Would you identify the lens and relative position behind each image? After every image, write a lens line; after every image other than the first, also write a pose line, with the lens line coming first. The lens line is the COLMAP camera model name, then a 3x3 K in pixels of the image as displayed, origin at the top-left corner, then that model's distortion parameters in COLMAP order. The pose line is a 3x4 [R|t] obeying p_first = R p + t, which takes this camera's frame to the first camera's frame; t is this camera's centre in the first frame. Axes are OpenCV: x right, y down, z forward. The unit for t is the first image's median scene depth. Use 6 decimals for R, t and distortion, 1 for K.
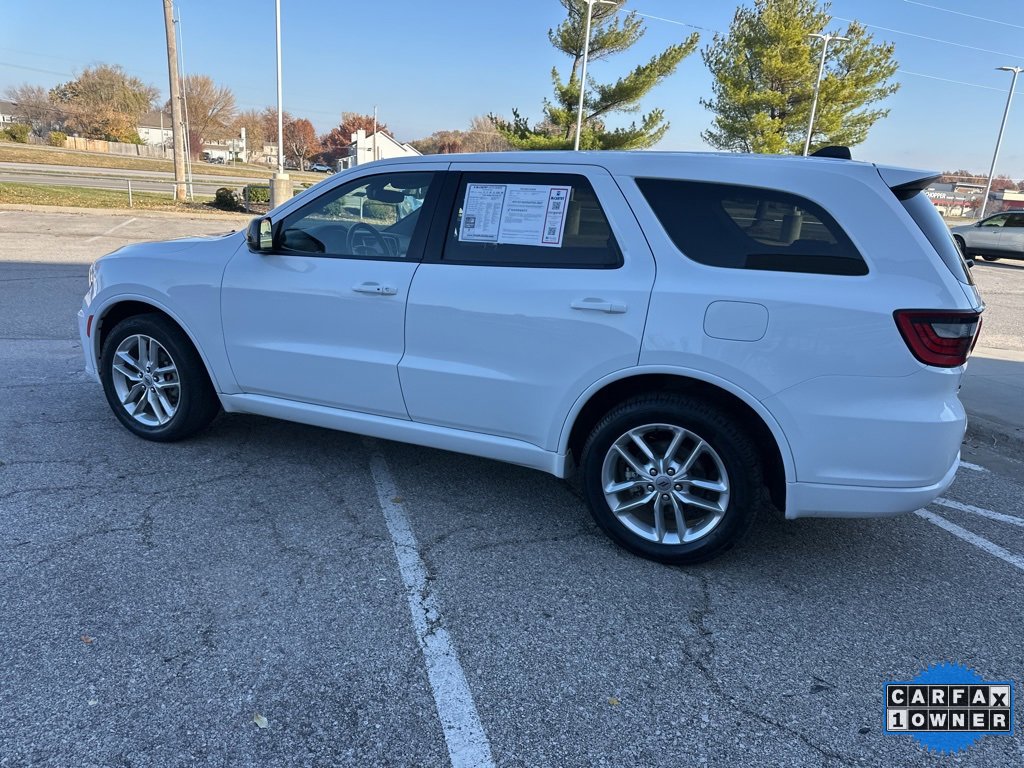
lens RADIAL K [[719.3, 0, 508.9], [0, 719.3, 383.8], [0, 0, 1]] dist [0.042494, -0.052513]
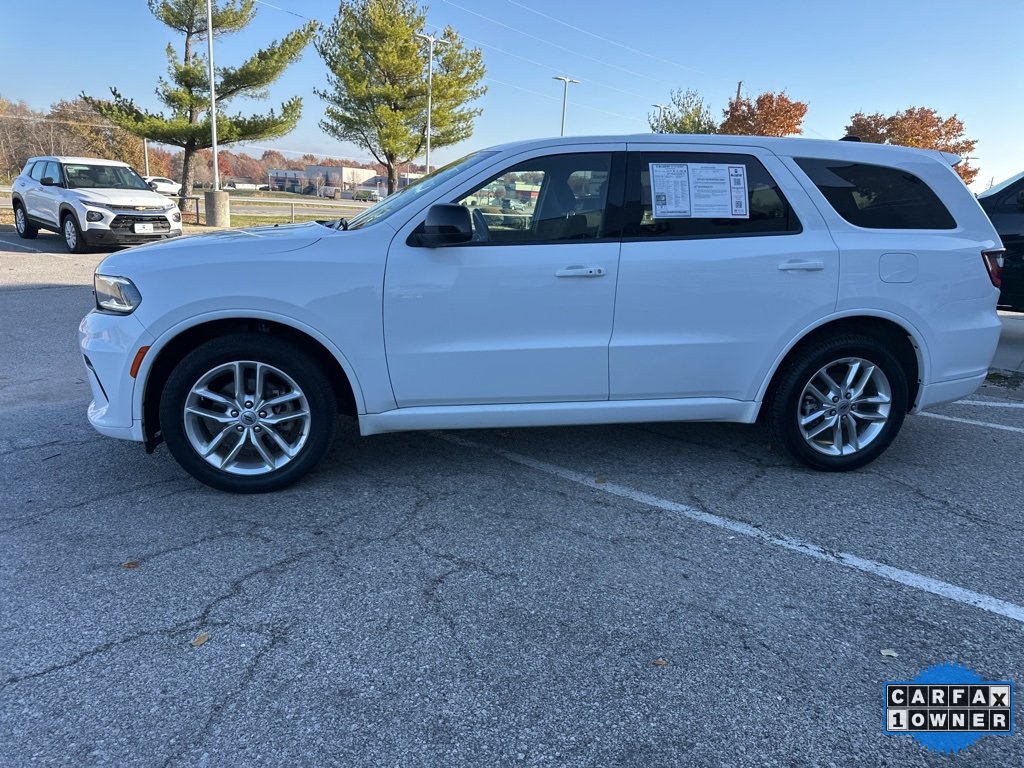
lens RADIAL K [[719.9, 0, 508.4], [0, 719.9, 390.6], [0, 0, 1]] dist [0.035331, -0.042983]
pose [[0.833264, -0.163529, 0.528138, -0.682930], [0.153897, 0.986107, 0.062522, -0.040356], [-0.531024, 0.029182, 0.846854, 0.190195]]
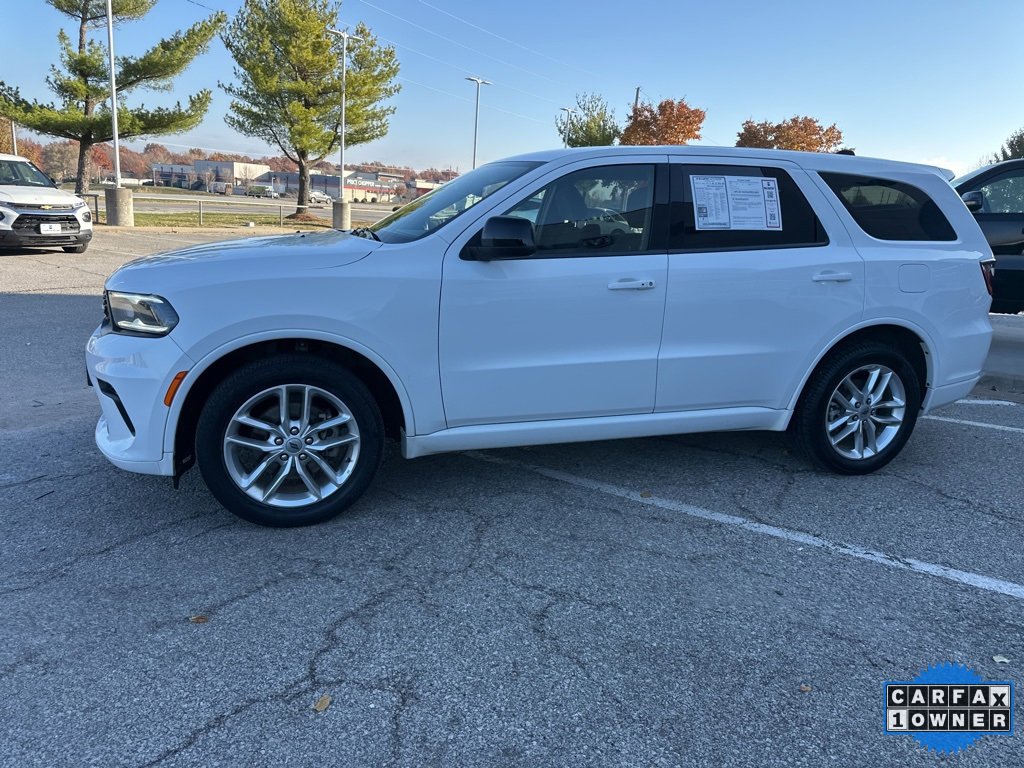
lens RADIAL K [[719.1, 0, 509.1], [0, 719.1, 382.6], [0, 0, 1]] dist [0.036237, -0.042322]
pose [[0.750858, -0.178025, 0.636019, -0.796212], [0.168950, 0.982720, 0.075613, -0.086230], [-0.638489, 0.050680, 0.767960, 0.310545]]
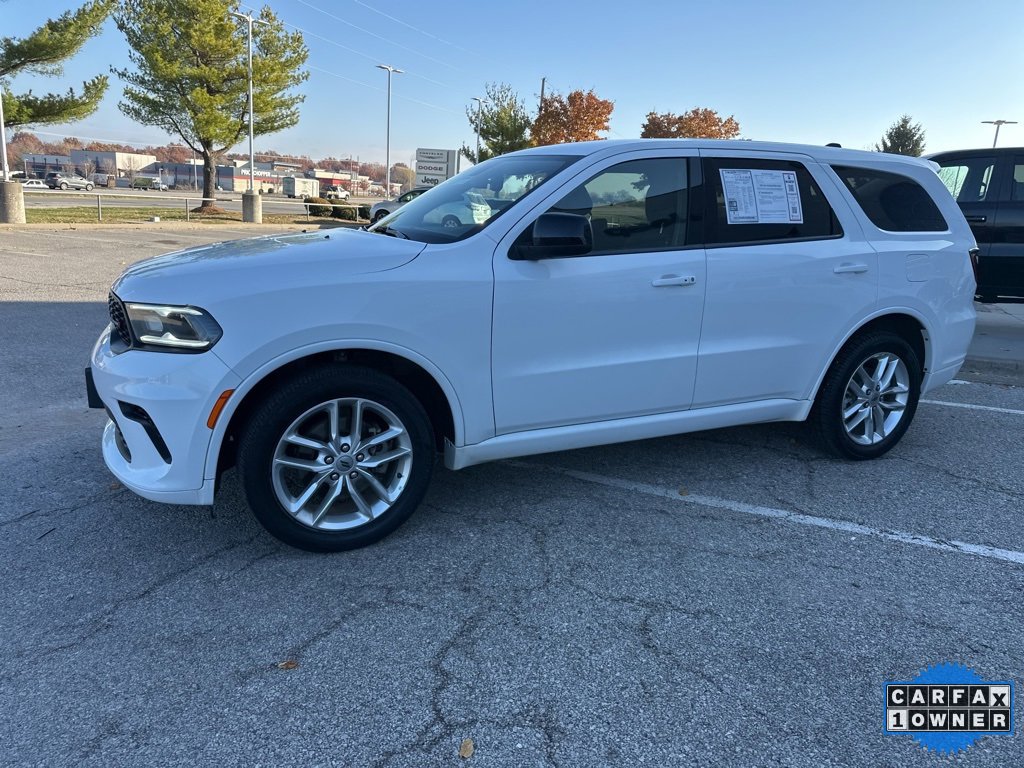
lens RADIAL K [[719.1, 0, 509.1], [0, 719.1, 382.6], [0, 0, 1]] dist [0.036237, -0.042322]
pose [[0.658784, -0.213980, 0.721260, -0.876952], [0.195521, 0.974453, 0.110512, -0.124217], [-0.726481, 0.068218, 0.683792, 0.433665]]
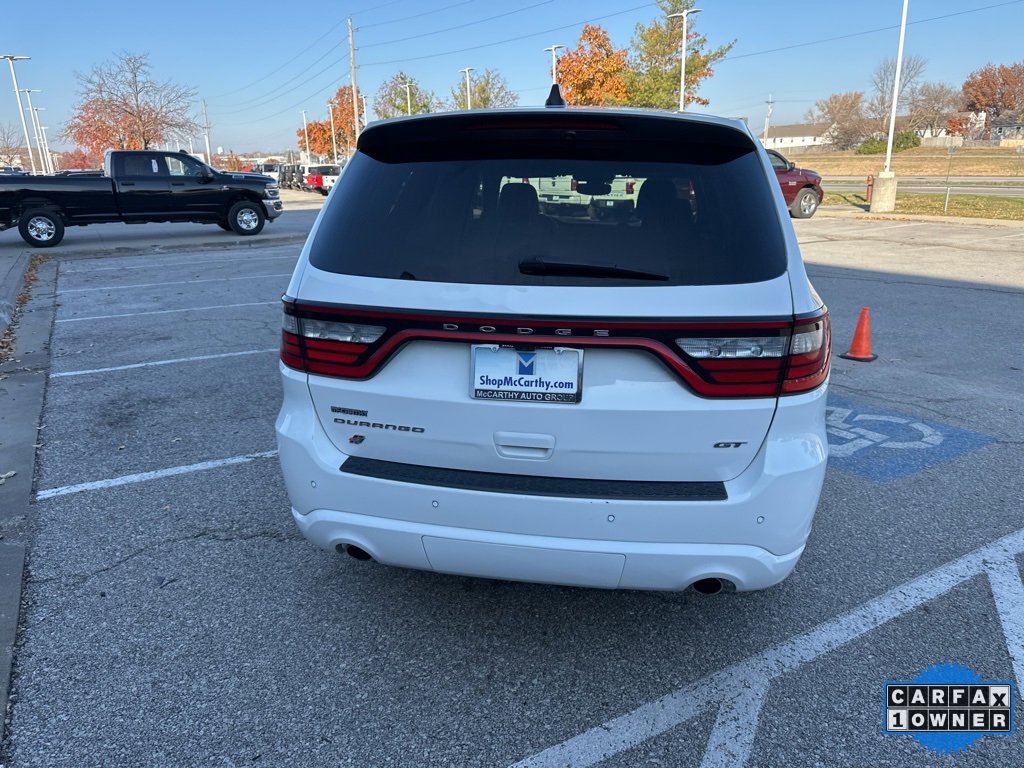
lens RADIAL K [[723.5, 0, 508.1], [0, 723.5, 386.9], [0, 0, 1]] dist [0.034332, -0.040216]
pose [[0.231377, 0.215072, -0.948793, 0.945690], [-0.236814, 0.958374, 0.159493, -0.123679], [0.943602, 0.187784, 0.272678, 0.669013]]
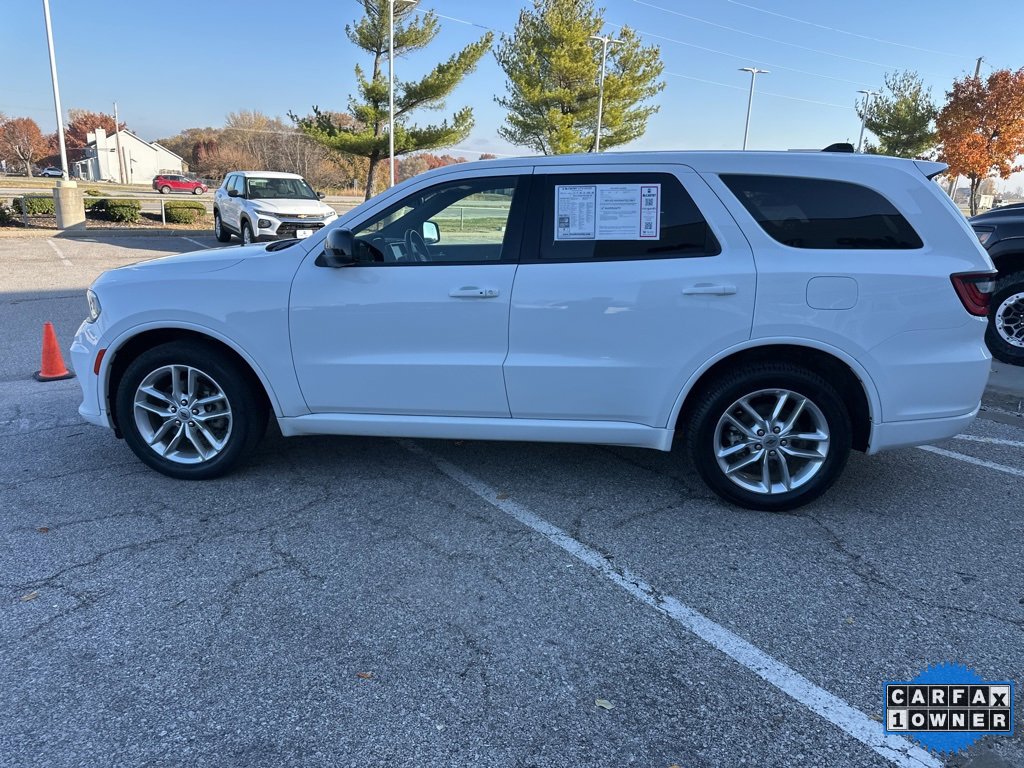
lens RADIAL K [[719.1, 0, 509.1], [0, 719.1, 382.6], [0, 0, 1]] dist [0.036237, -0.042322]
pose [[0.952162, -0.113399, 0.283775, -0.369142], [0.112290, 0.993470, 0.020227, -0.017227], [-0.284216, 0.012606, 0.958677, 0.014852]]
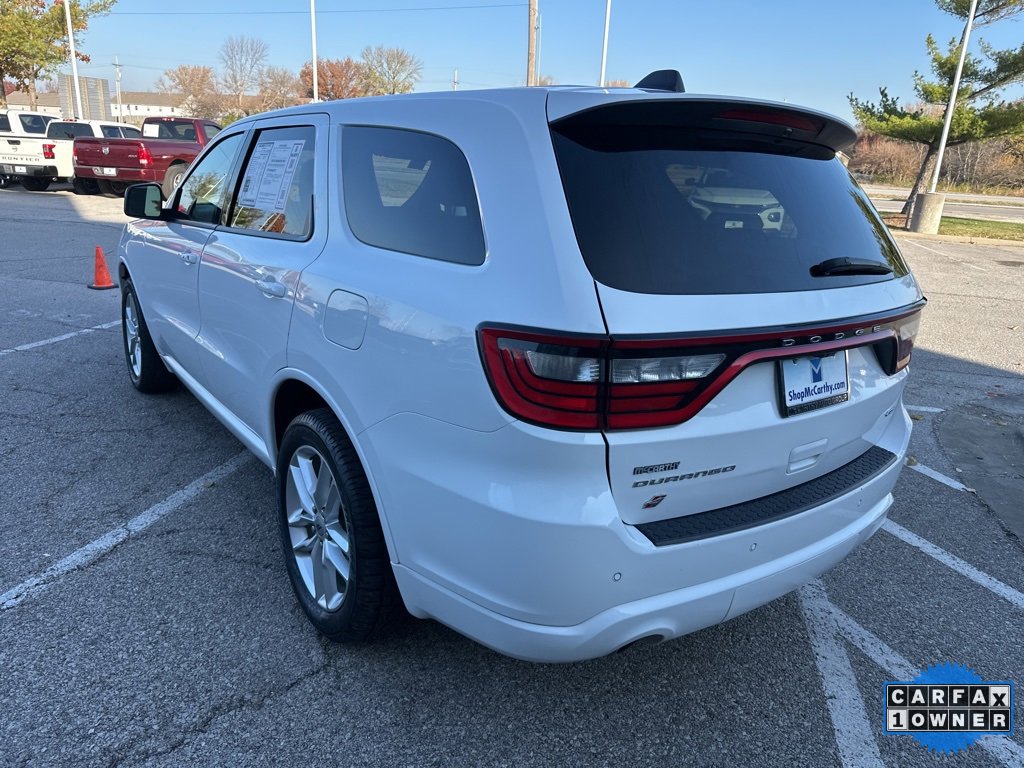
lens RADIAL K [[723.4, 0, 509.7], [0, 723.4, 380.3], [0, 0, 1]] dist [0.020687, -0.024741]
pose [[0.861837, 0.132126, -0.489674, 0.556613], [-0.133733, 0.990504, 0.031891, -0.048745], [0.489237, 0.038001, 0.871322, 0.318531]]
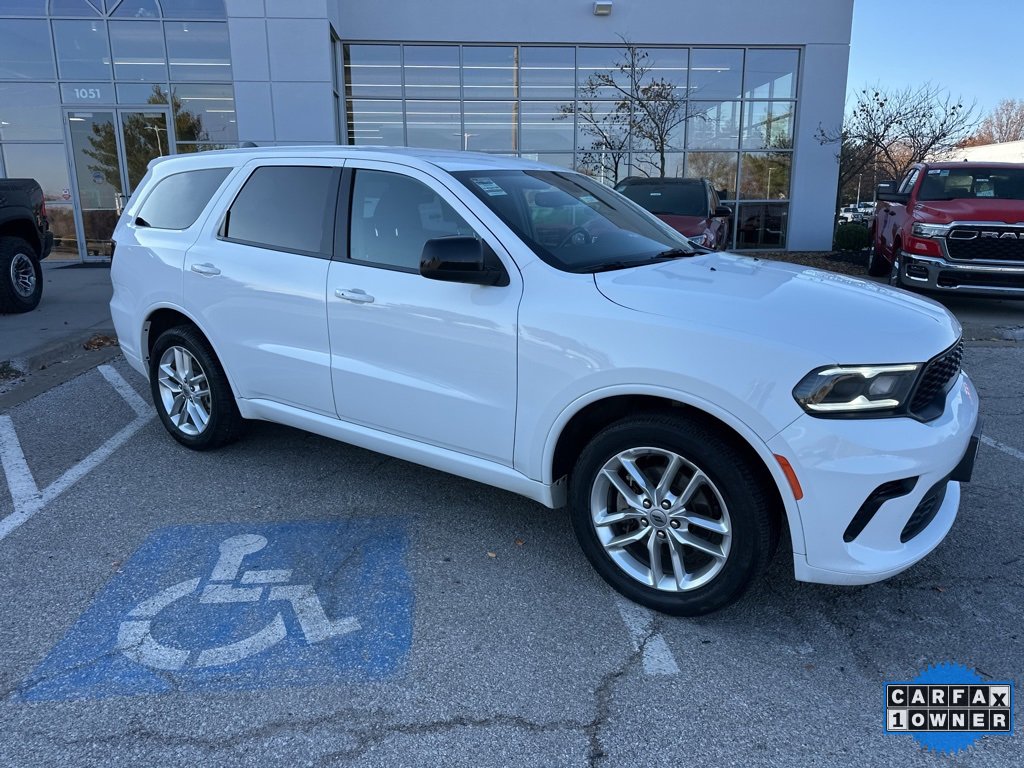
lens RADIAL K [[723.5, 0, 508.1], [0, 723.5, 386.9], [0, 0, 1]] dist [0.034332, -0.040216]
pose [[-0.975050, -0.112686, 0.191258, -0.314788], [-0.002709, 0.867553, 0.497337, -0.511779], [-0.221969, 0.484411, -0.846213, 1.915925]]
